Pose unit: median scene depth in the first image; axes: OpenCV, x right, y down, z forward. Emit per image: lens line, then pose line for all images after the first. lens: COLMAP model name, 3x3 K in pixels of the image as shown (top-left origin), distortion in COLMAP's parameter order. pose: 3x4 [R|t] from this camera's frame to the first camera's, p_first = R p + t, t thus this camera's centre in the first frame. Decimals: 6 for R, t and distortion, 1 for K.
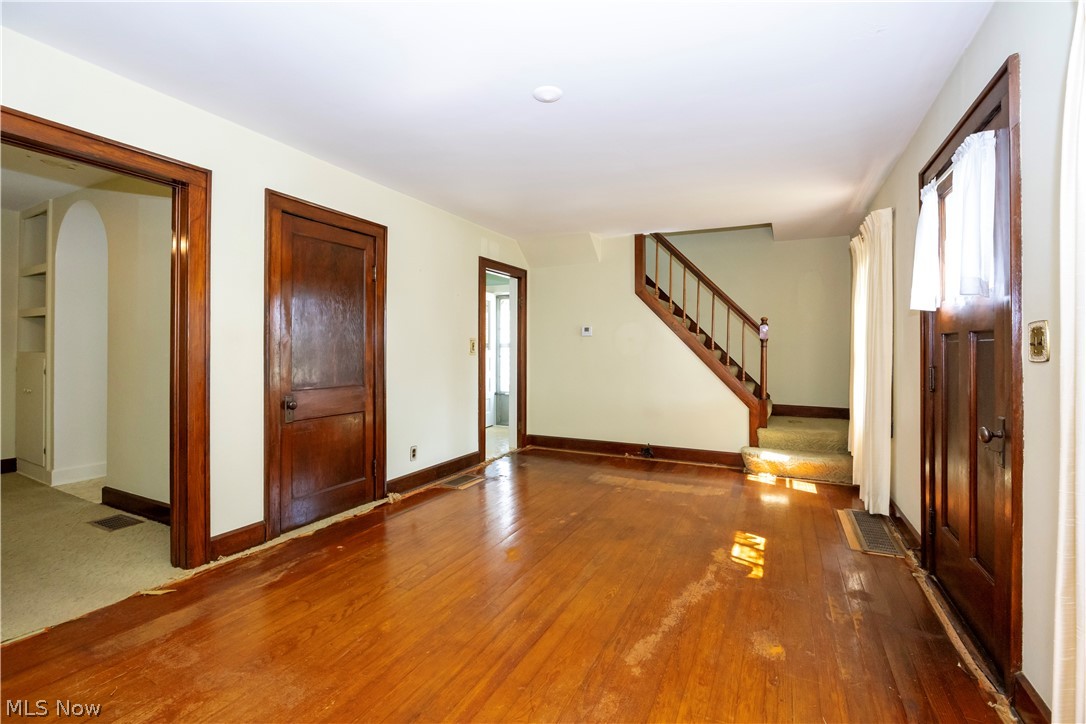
lens RADIAL K [[484.9, 0, 542.1], [0, 484.9, 355.7], [0, 0, 1]] dist [-0.000607, -0.000312]
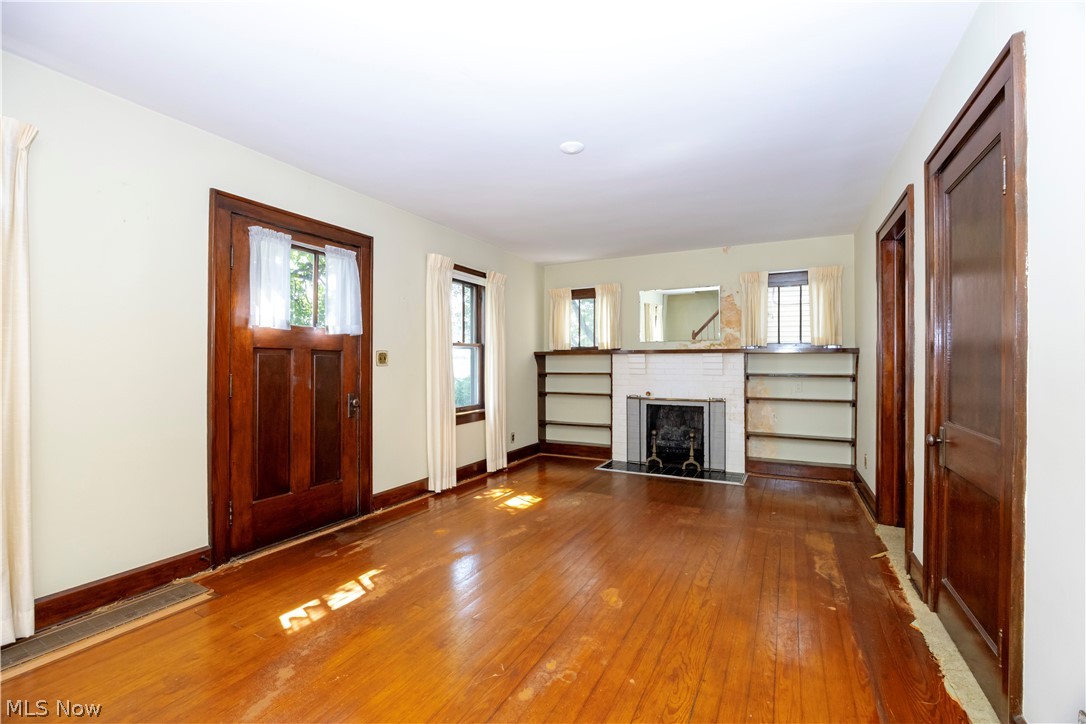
lens RADIAL K [[484.9, 0, 542.1], [0, 484.9, 355.7], [0, 0, 1]] dist [-0.000607, -0.000312]
pose [[-0.999788, -0.002668, 0.020434, 0.051657], [-0.002674, 0.999996, -0.000256, -0.024038], [-0.020434, -0.000310, -0.999791, 1.947119]]
